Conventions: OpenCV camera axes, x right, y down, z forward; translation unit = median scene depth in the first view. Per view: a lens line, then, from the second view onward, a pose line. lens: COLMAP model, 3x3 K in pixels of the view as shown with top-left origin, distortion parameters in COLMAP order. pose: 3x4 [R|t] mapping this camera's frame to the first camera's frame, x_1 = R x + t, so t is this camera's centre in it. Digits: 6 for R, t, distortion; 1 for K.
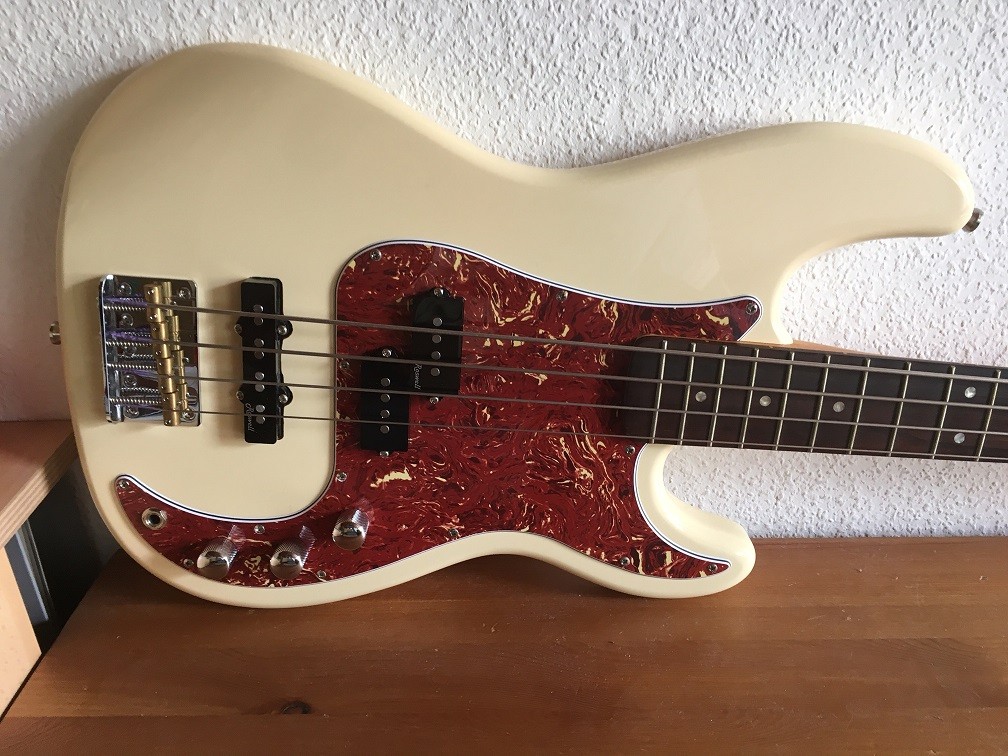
lens RADIAL K [[845.3, 0, 504.0], [0, 845.3, 378.0], [0, 0, 1]] dist [0.045163, -0.003499]
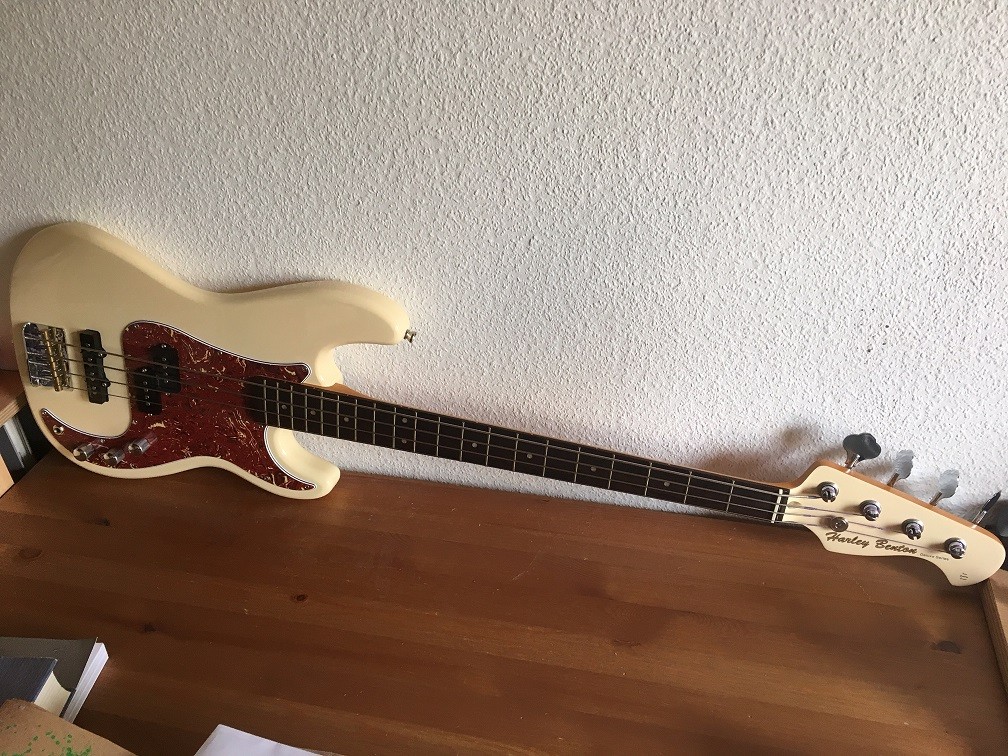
lens RADIAL K [[845.3, 0, 504.0], [0, 845.3, 378.0], [0, 0, 1]] dist [0.045163, -0.003499]
pose [[0.977594, 0.111550, -0.178512, 1.093395], [-0.084732, 0.984836, 0.151389, -0.398364], [0.192693, -0.132871, 0.972222, -0.887237]]
